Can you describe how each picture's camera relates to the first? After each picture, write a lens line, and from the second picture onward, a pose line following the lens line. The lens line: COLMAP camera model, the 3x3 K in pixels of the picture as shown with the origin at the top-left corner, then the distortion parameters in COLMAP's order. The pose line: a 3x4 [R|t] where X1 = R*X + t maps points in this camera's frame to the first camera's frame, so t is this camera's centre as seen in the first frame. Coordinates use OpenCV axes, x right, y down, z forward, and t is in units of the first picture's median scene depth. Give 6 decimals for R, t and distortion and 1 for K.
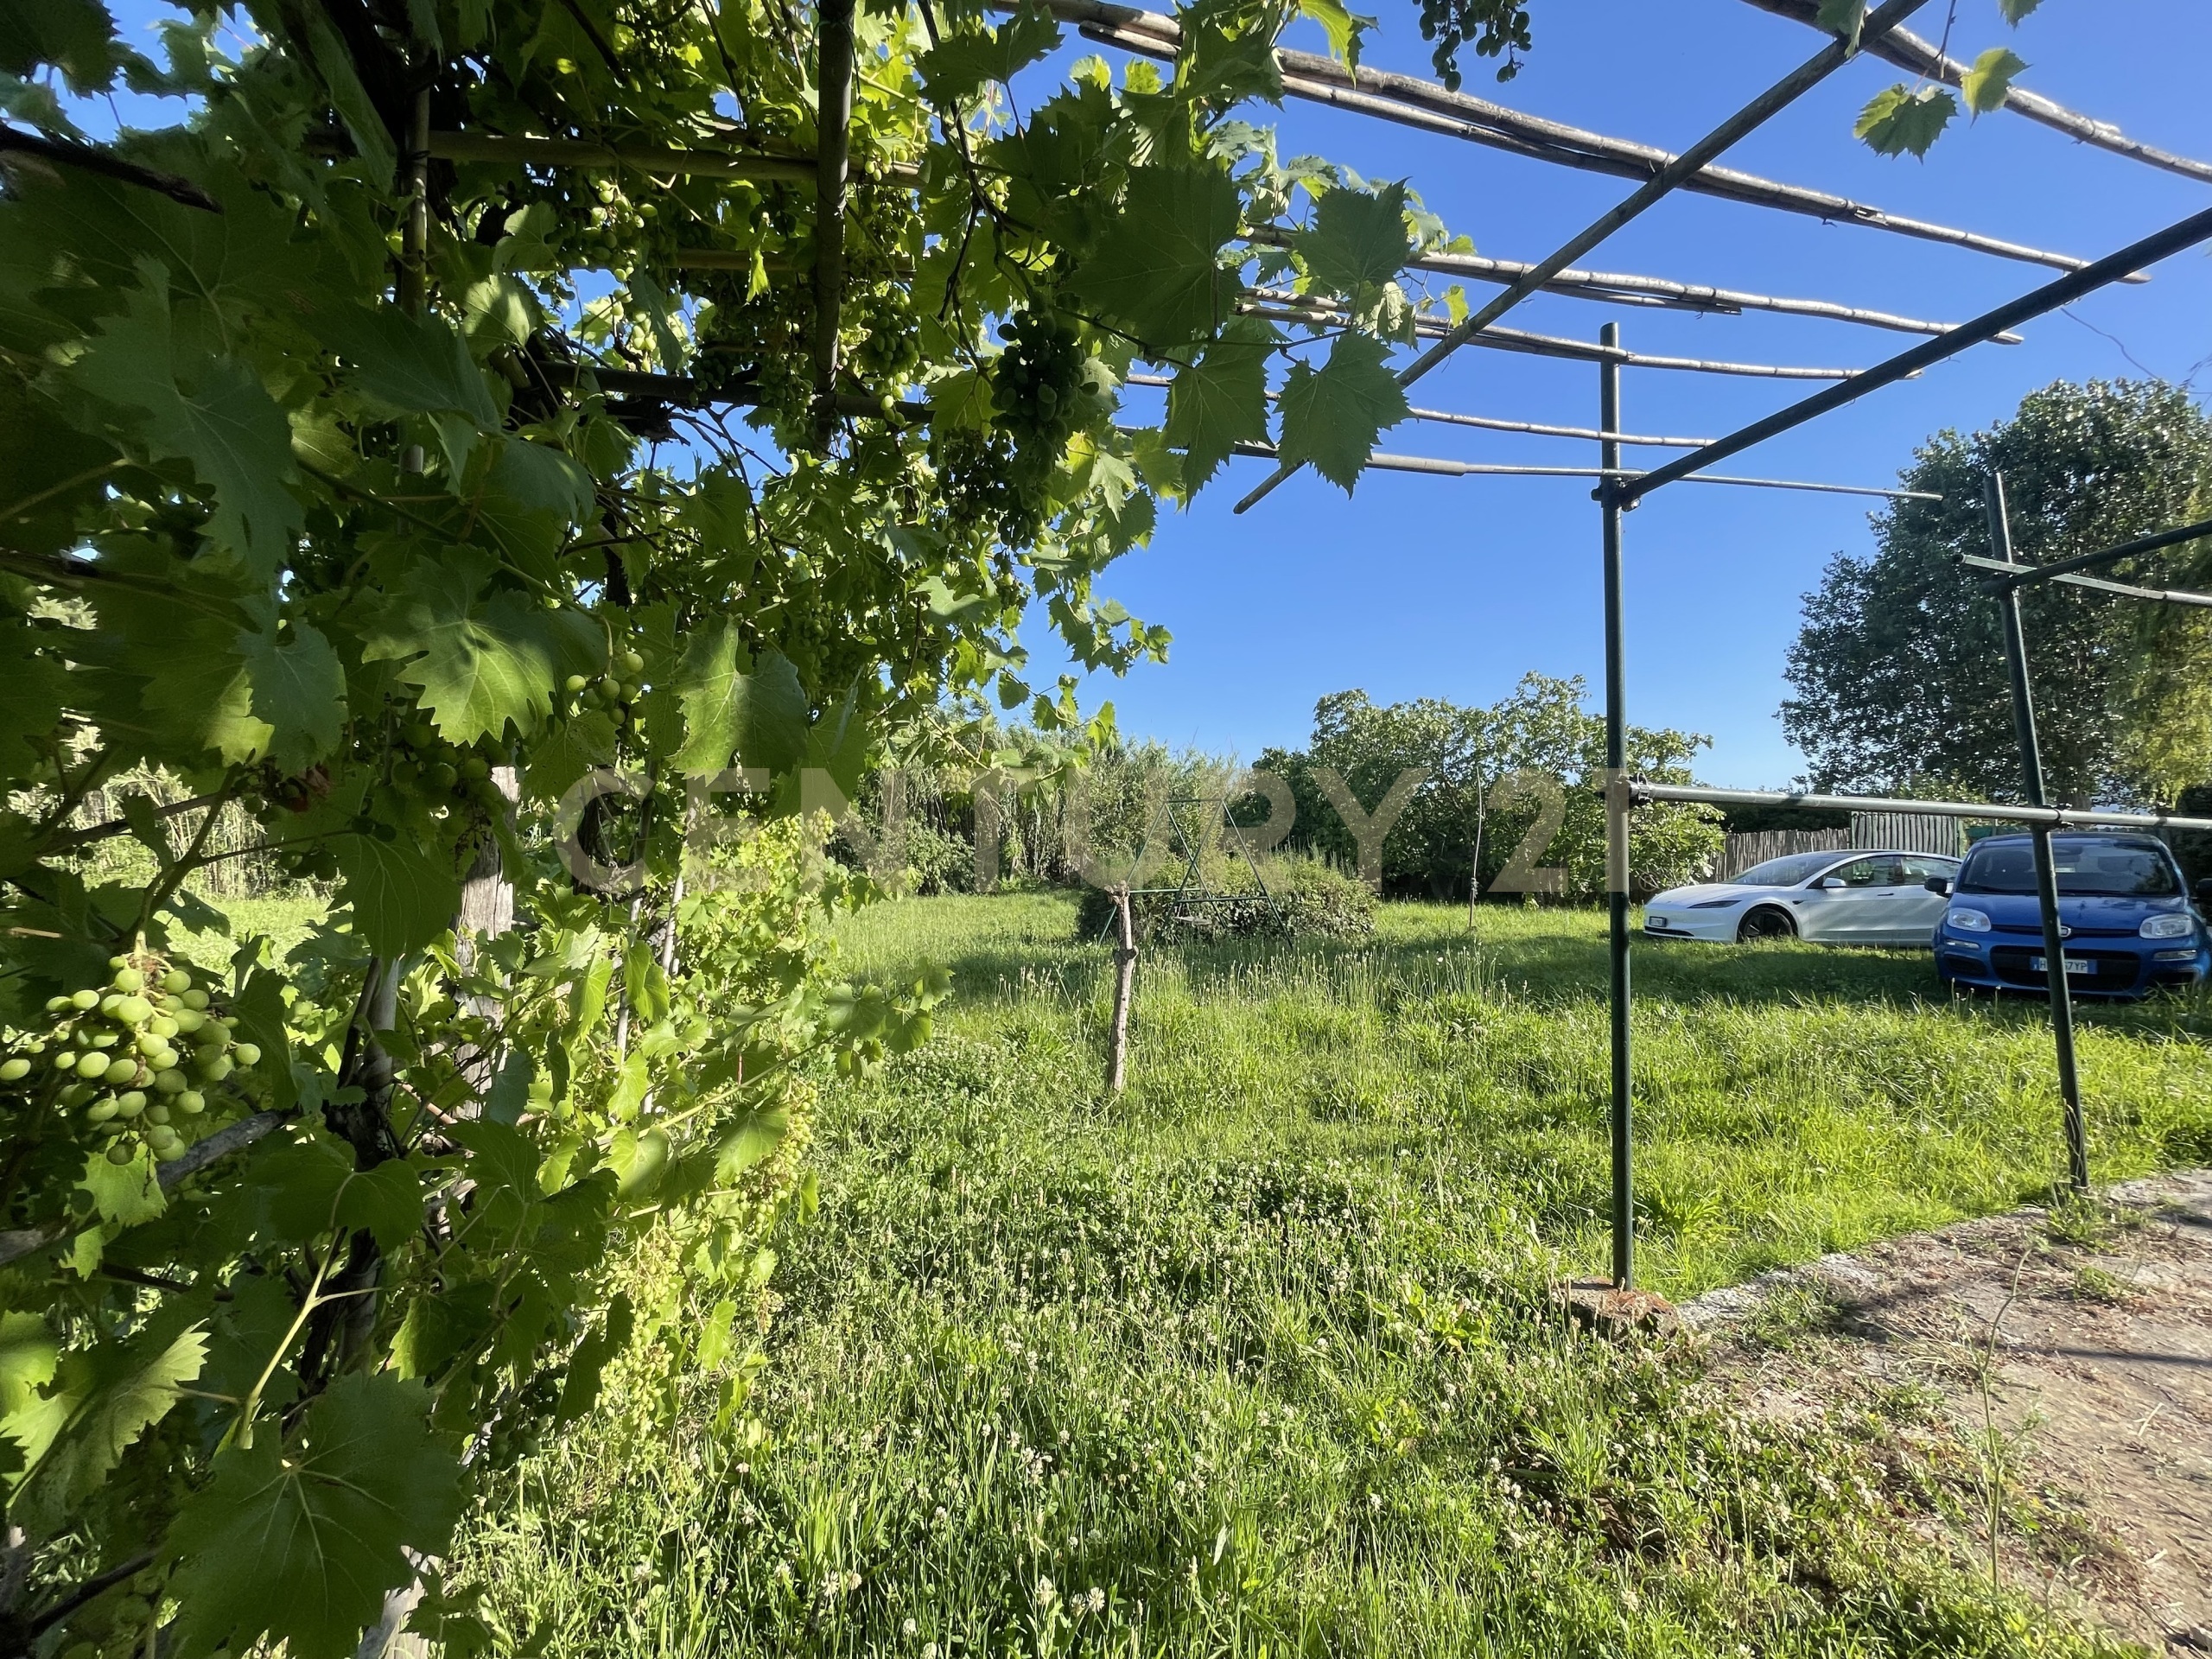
lens RADIAL K [[890.3, 0, 1101.8], [0, 890.3, 841.3], [0, 0, 1]] dist [-0.000059, 0.000268]
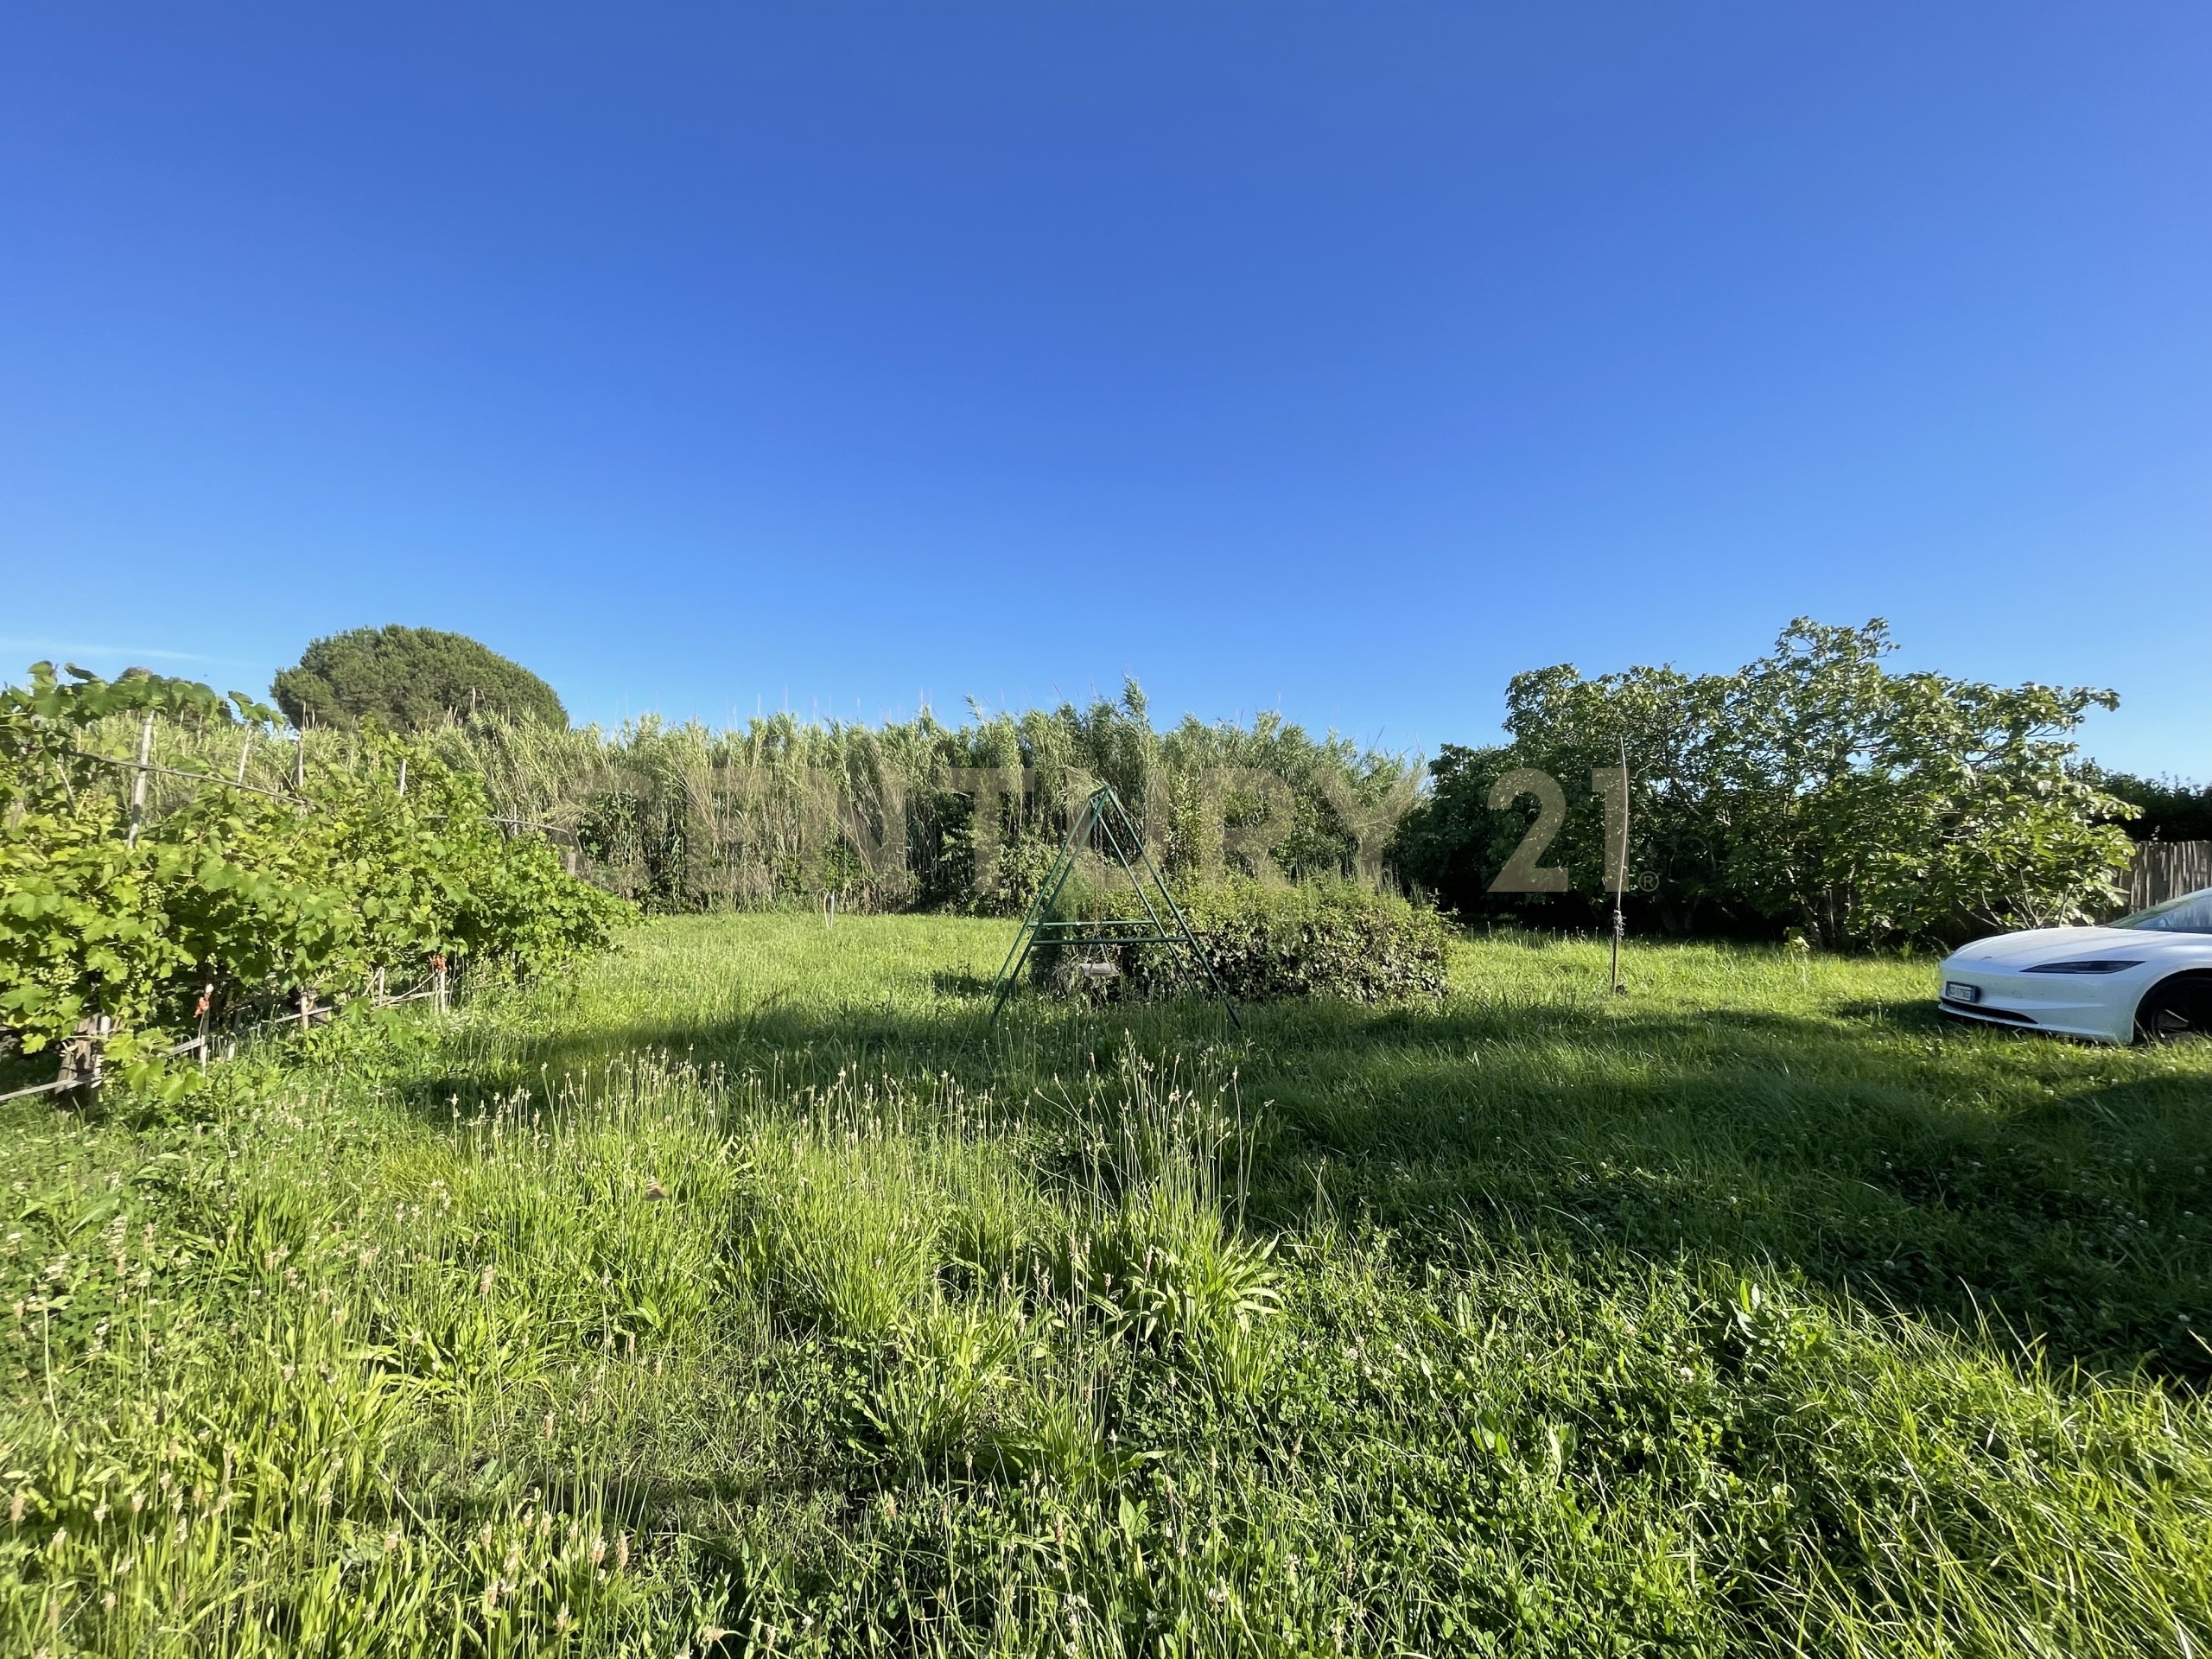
lens RADIAL K [[890.3, 0, 1101.8], [0, 890.3, 841.3], [0, 0, 1]] dist [-0.000059, 0.000268]
pose [[0.963619, -0.006833, -0.267191, 0.140655], [0.001327, 0.999783, -0.020780, 0.002887], [0.267275, 0.019669, 0.963420, 0.173307]]
